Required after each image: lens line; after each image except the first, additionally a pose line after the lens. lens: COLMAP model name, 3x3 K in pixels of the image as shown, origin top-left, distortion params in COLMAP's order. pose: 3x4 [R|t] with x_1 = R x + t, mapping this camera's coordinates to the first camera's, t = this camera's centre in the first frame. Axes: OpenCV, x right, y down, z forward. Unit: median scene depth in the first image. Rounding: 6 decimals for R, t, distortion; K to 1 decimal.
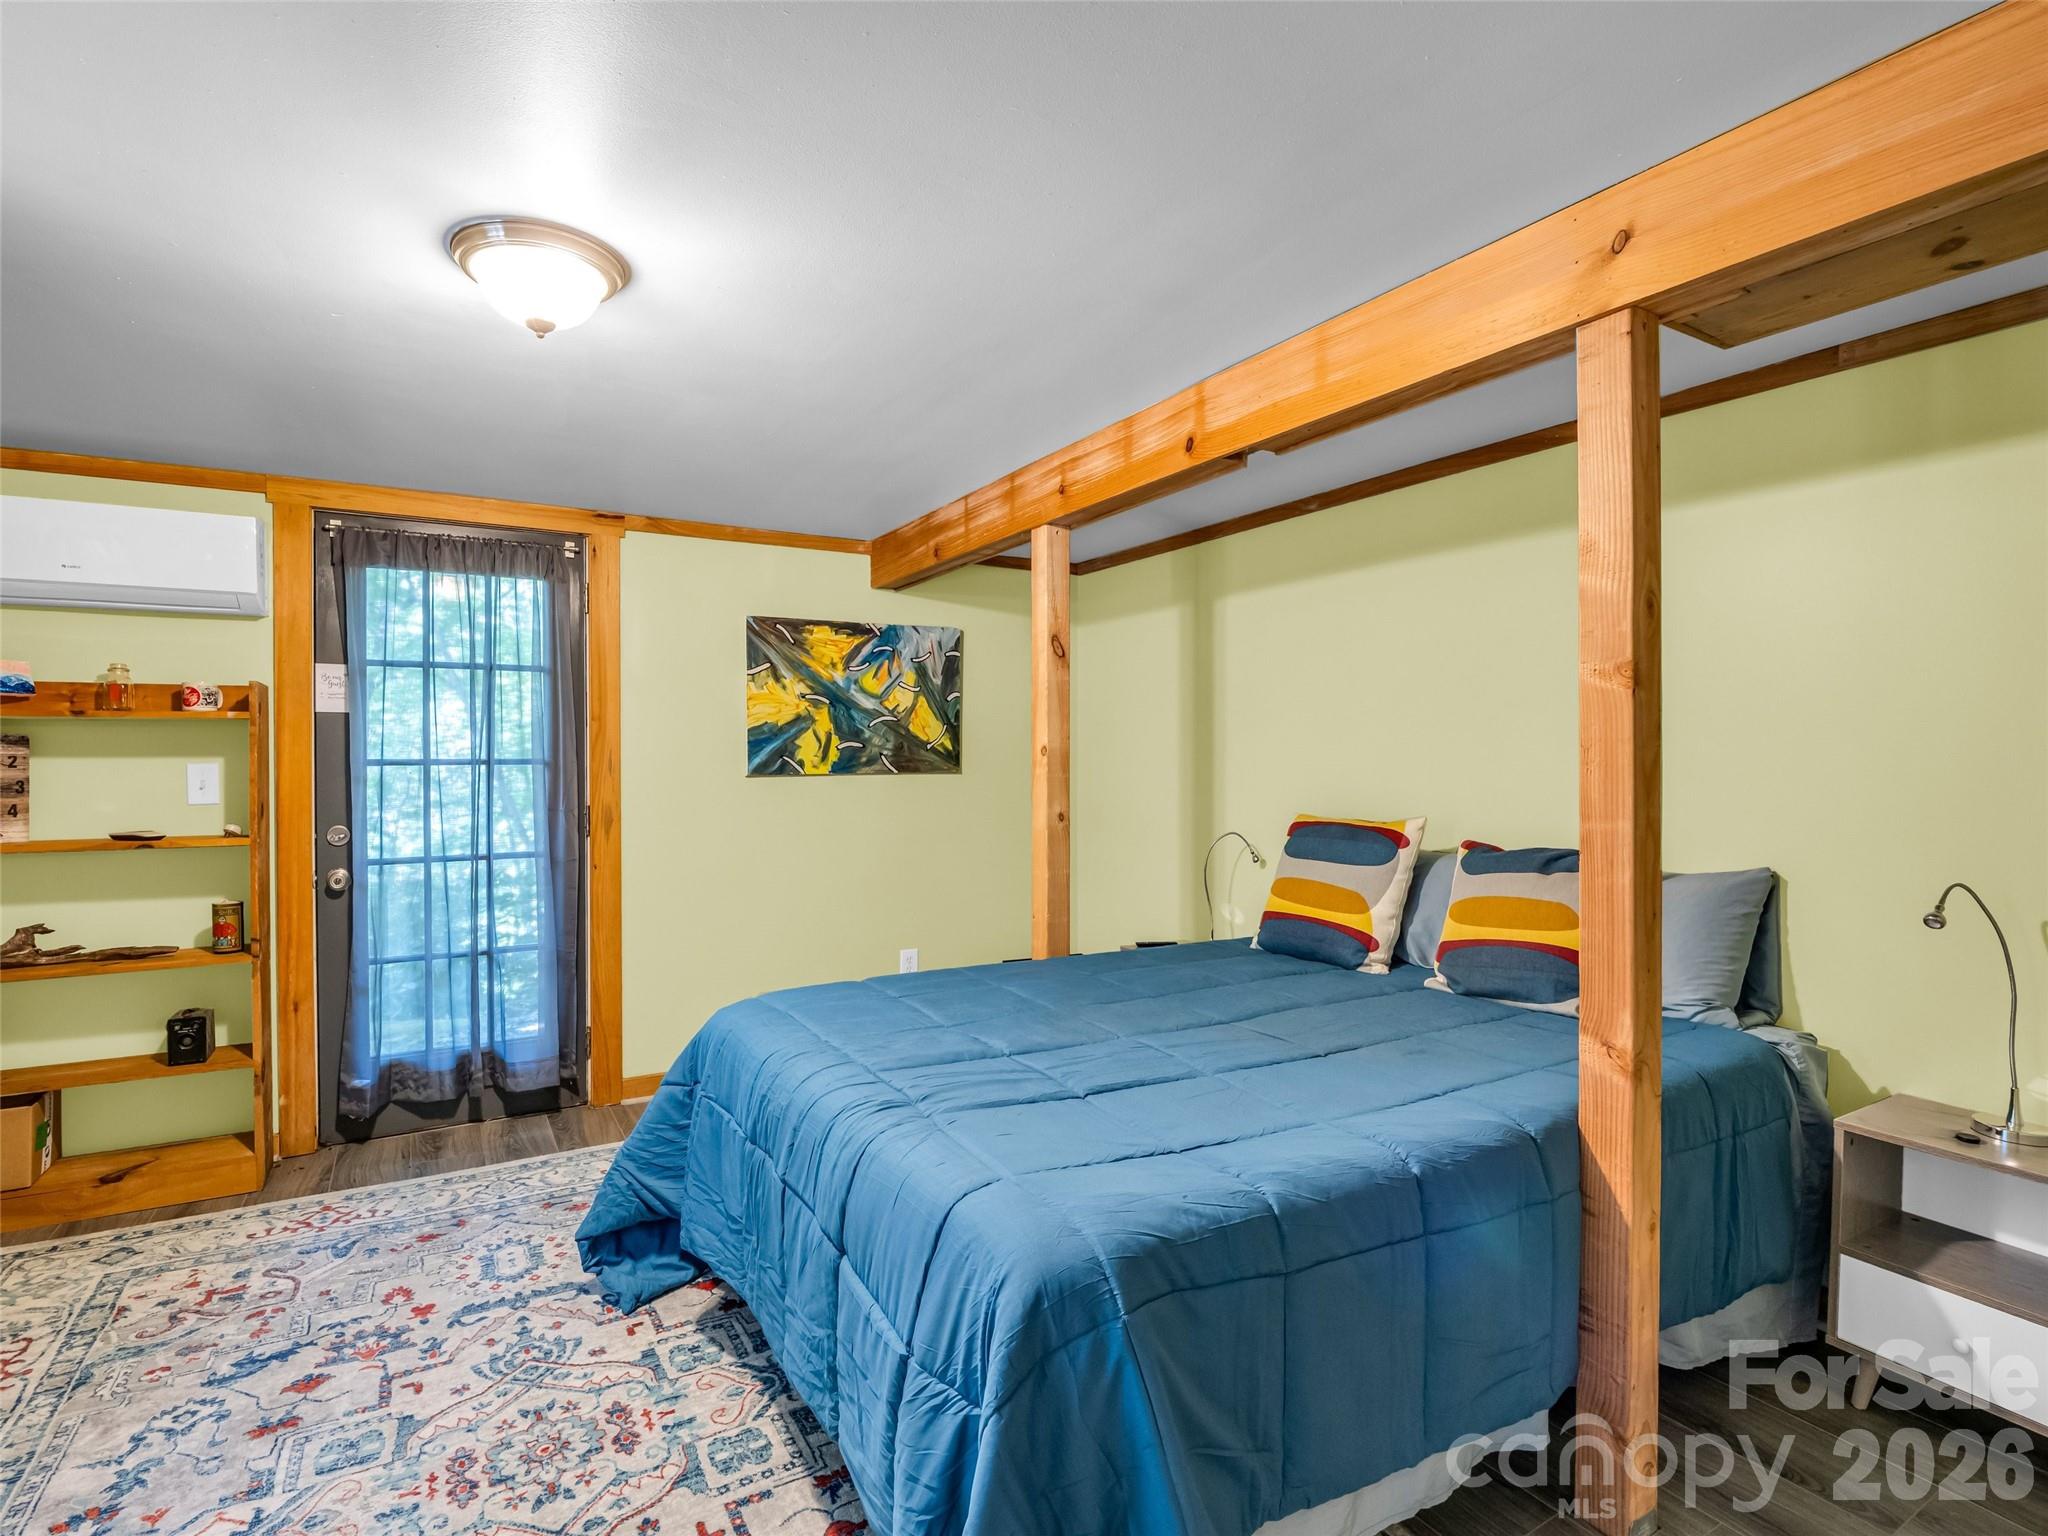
lens RADIAL K [[1012.9, 0, 1019.2], [0, 1012.9, 765.4], [0, 0, 1]] dist [-0.024522, -0.001413]
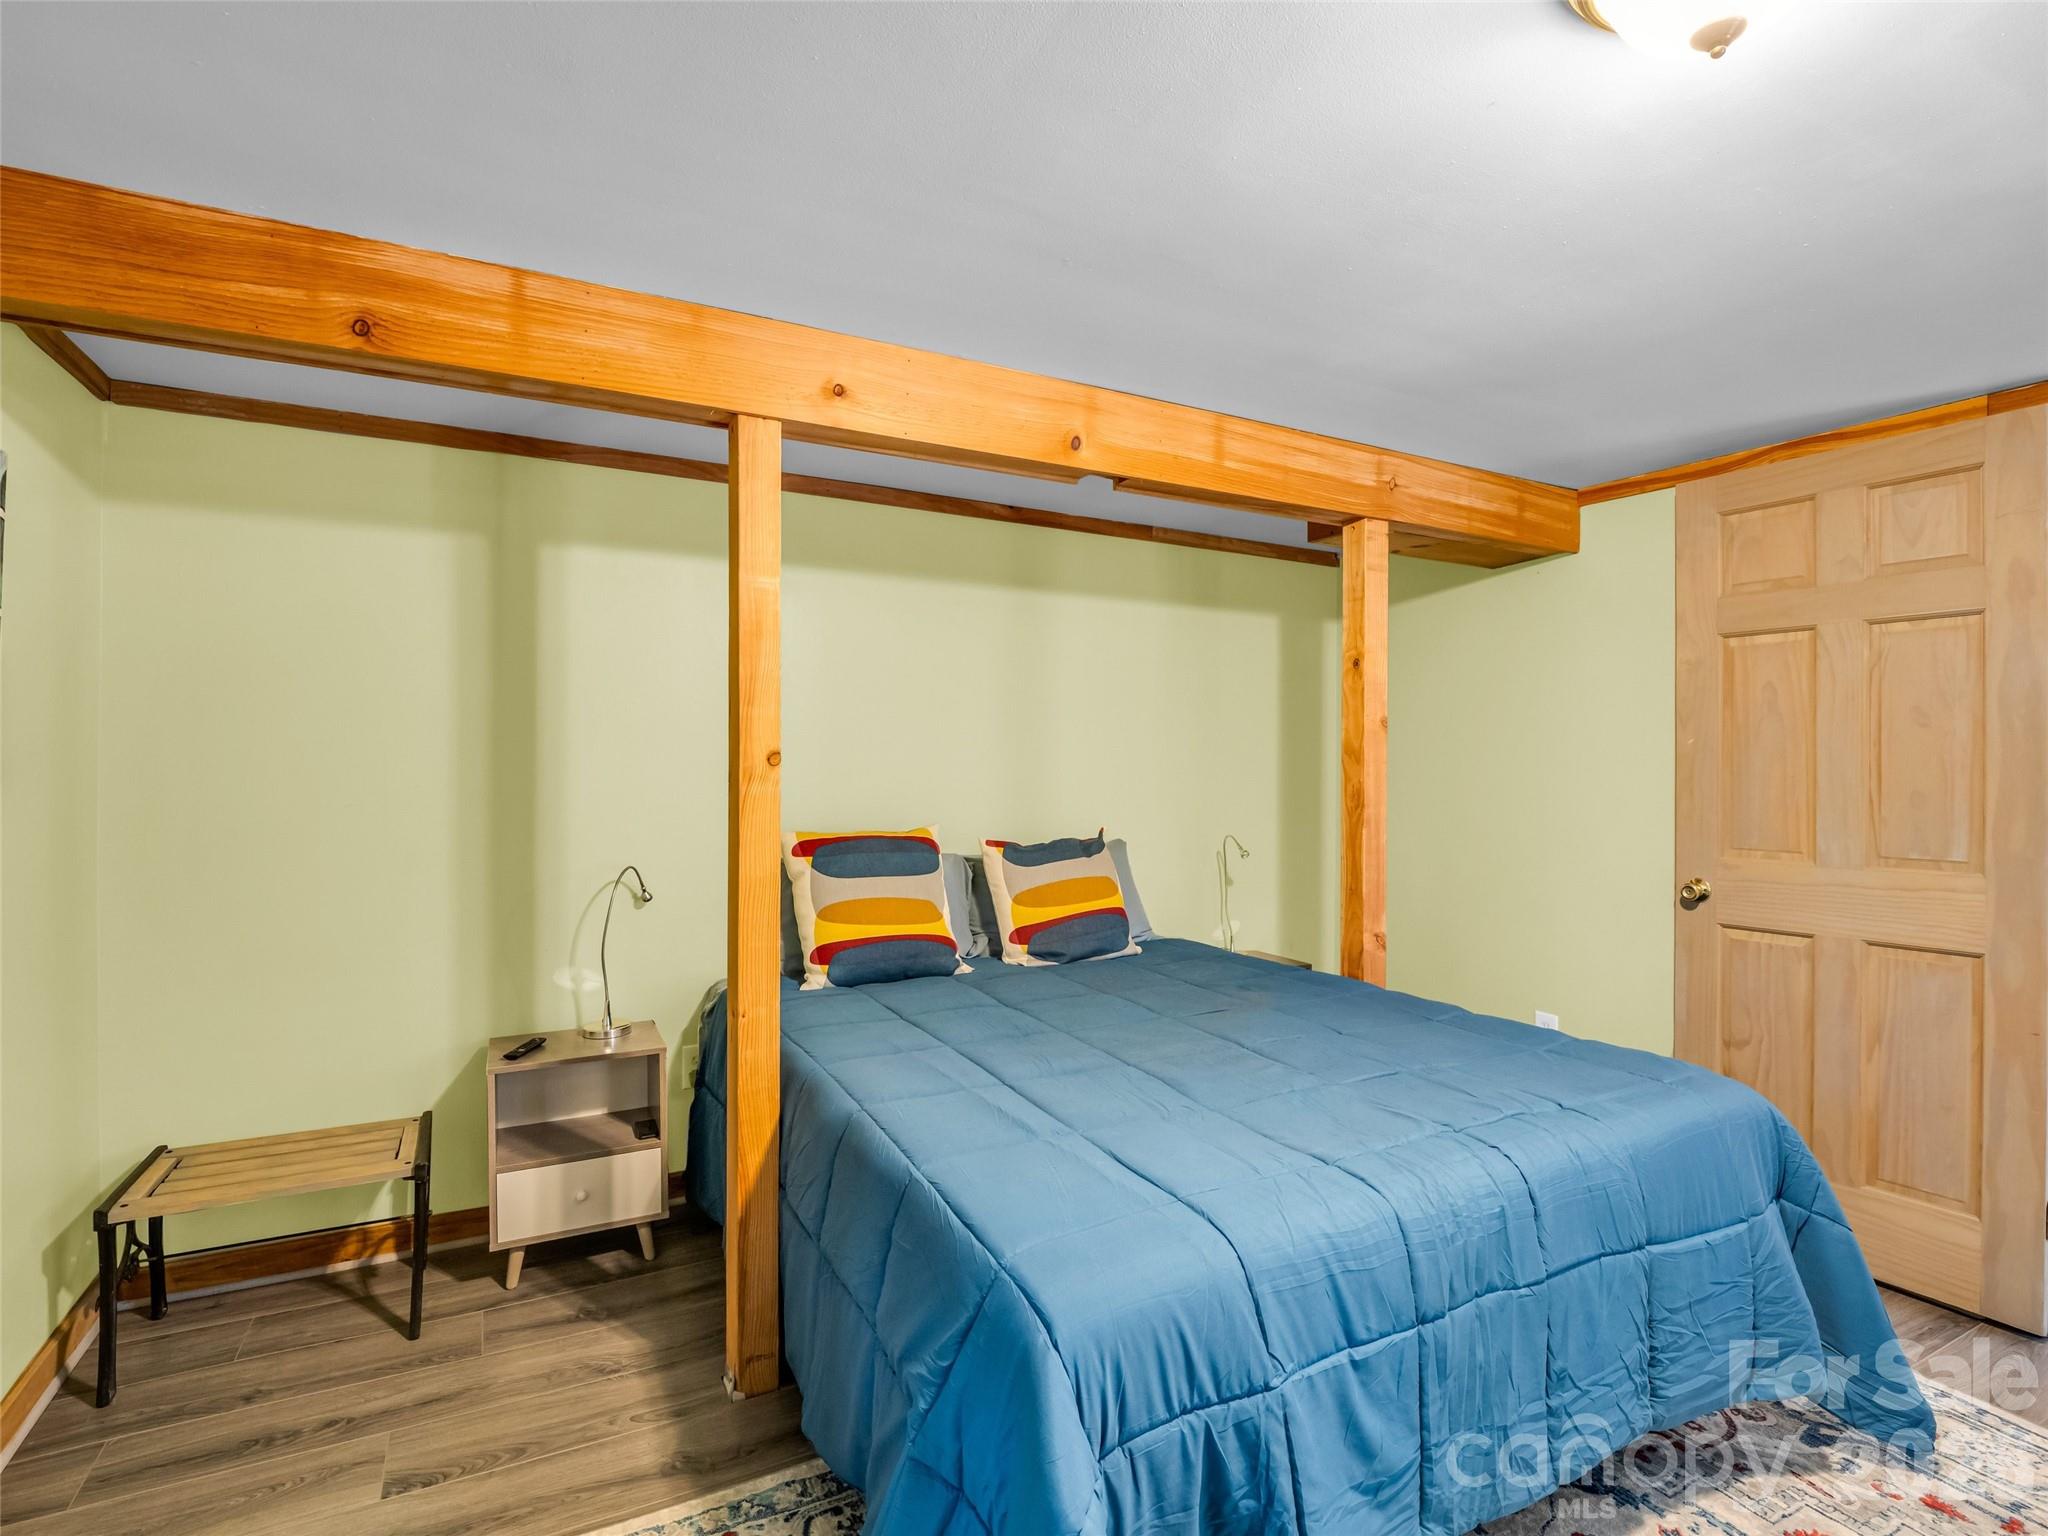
lens RADIAL K [[1012.9, 0, 1034.4], [0, 1012.9, 768.5], [0, 0, 1]] dist [-0.024522, -0.001413]
pose [[0.036342, 0.002708, 0.999336, -0.680793], [0.005049, 0.999983, -0.002893, -0.003154], [-0.999327, 0.005151, 0.036328, 0.860109]]
